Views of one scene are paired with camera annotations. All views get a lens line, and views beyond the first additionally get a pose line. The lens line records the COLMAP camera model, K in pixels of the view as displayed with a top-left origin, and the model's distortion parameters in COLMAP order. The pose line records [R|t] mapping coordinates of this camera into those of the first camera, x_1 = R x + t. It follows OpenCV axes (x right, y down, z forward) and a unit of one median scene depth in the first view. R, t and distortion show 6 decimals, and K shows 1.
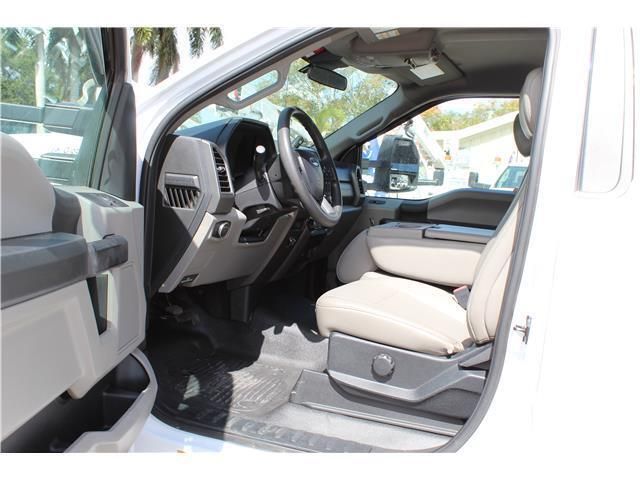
lens RADIAL K [[696.2, 0, 320.0], [0, 696.2, 240.0], [0, 0, 1]] dist [-0.092846, 0.026355]
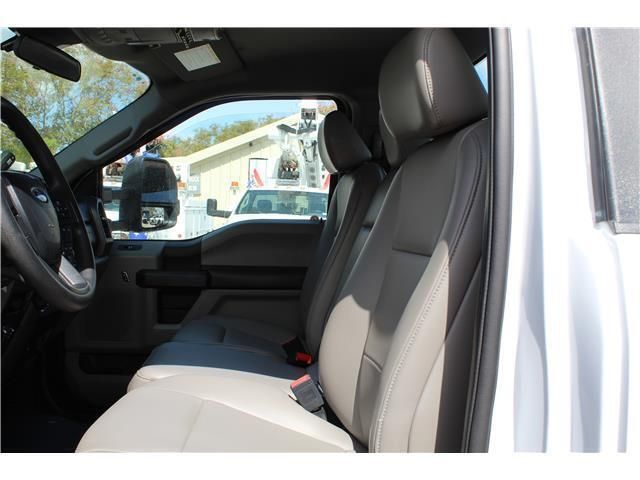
lens RADIAL K [[696.2, 0, 320.0], [0, 696.2, 240.0], [0, 0, 1]] dist [-0.092846, 0.026355]
pose [[0.921077, -0.072284, 0.382612, -0.008983], [0.087568, 0.995901, -0.022660, -0.028432], [-0.379406, 0.054376, 0.923631, 0.266953]]
